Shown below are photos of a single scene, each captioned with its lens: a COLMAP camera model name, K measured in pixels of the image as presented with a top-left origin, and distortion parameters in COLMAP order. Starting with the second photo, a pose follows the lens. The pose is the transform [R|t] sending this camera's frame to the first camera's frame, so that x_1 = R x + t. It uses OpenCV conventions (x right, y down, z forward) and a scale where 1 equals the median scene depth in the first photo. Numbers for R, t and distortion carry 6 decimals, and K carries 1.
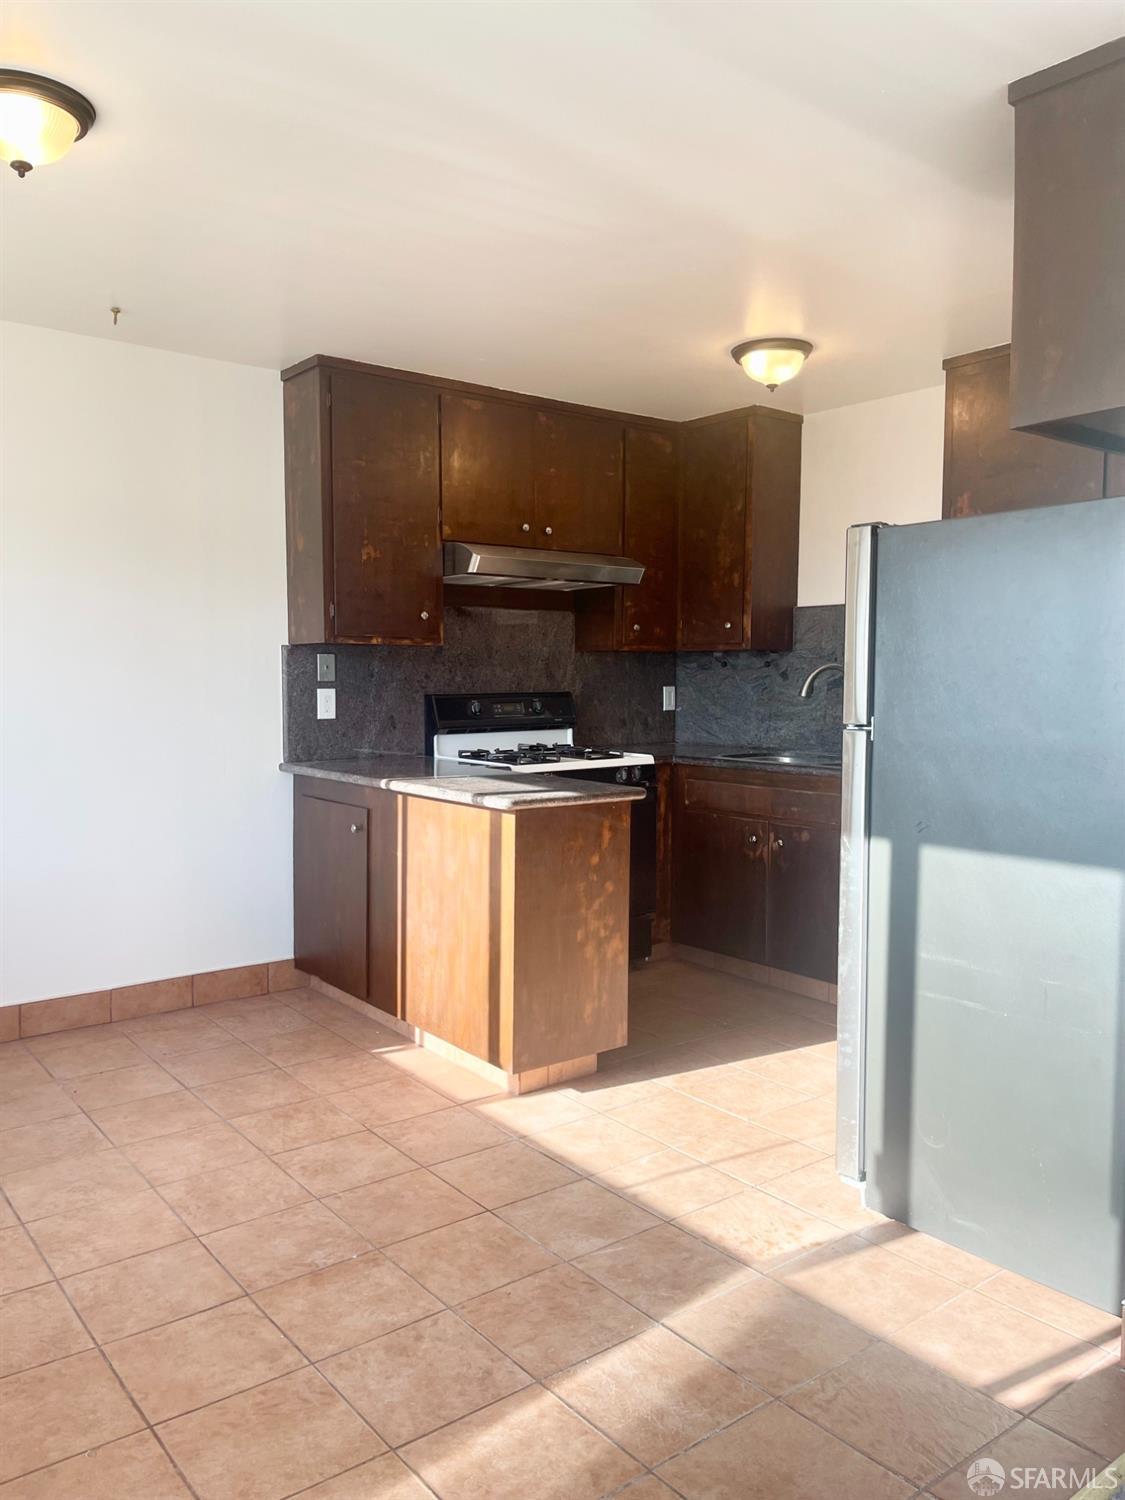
lens RADIAL K [[1133.9, 0, 542.4], [0, 1133.9, 756.0], [0, 0, 1]] dist [0.061519, -0.090557]
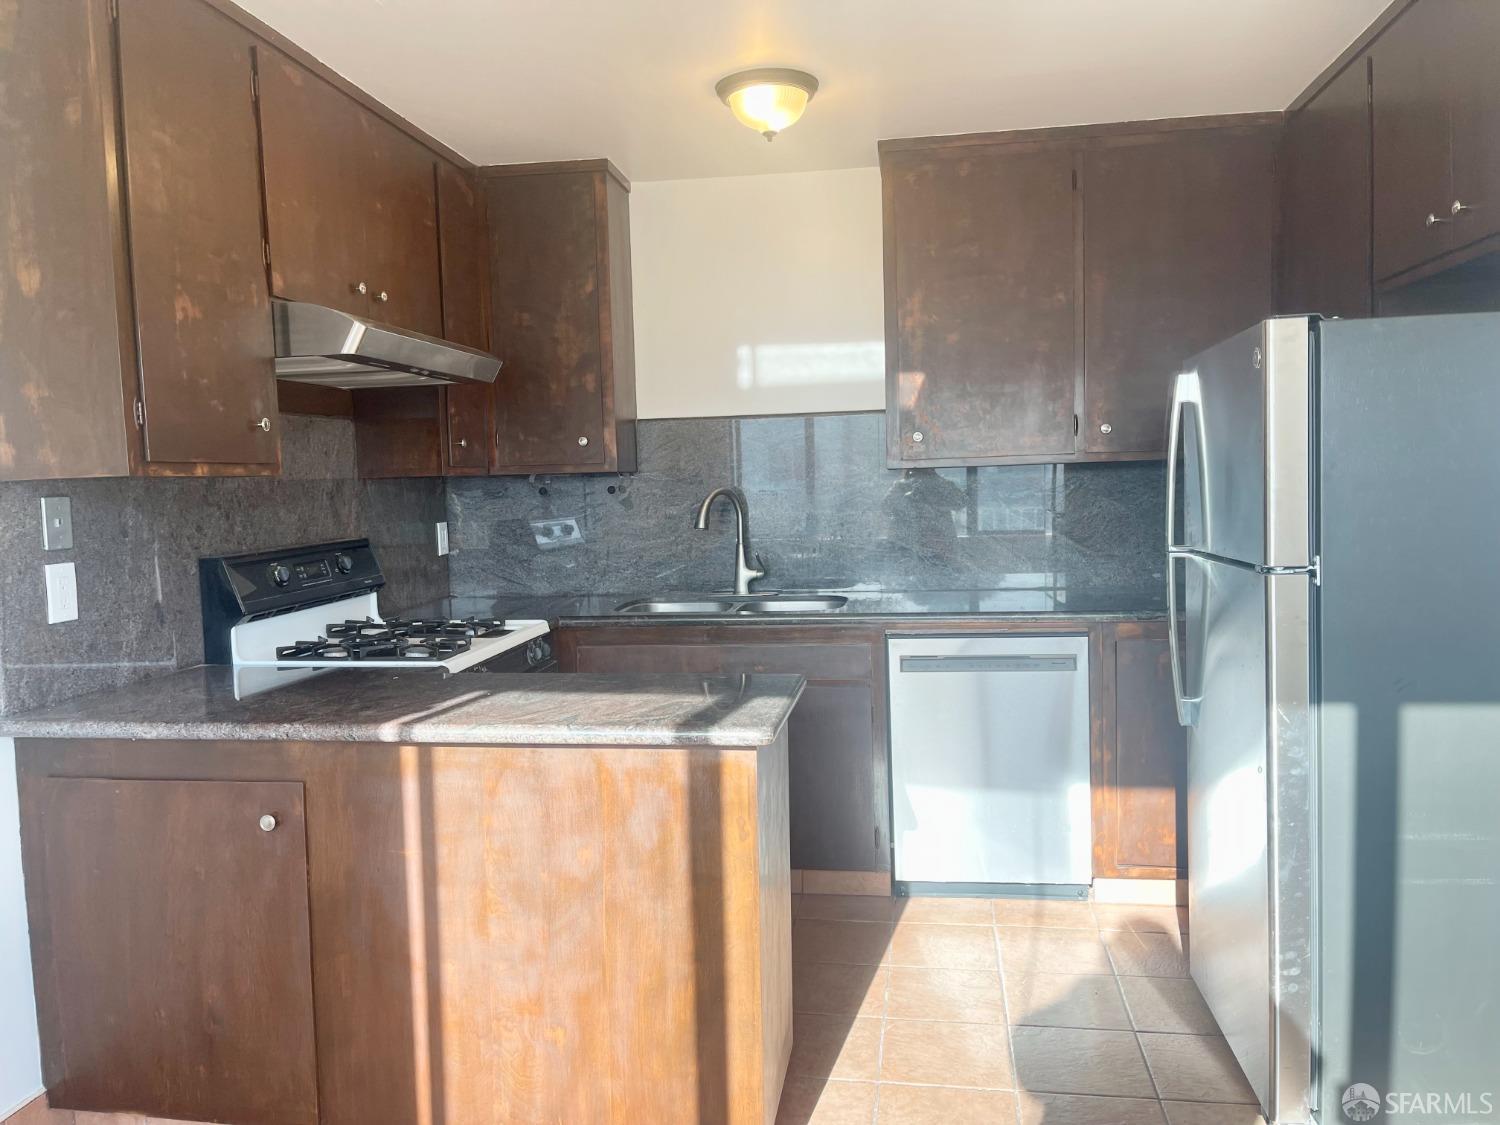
lens RADIAL K [[1133.9, 0, 755.1], [0, 1133.9, 569.4], [0, 0, 1]] dist [0.061519, -0.090557]
pose [[0.720929, -0.079975, 0.688378, -0.306489], [0.080057, 0.996280, 0.031904, -0.045551], [-0.688369, 0.032109, 0.724650, 0.380696]]
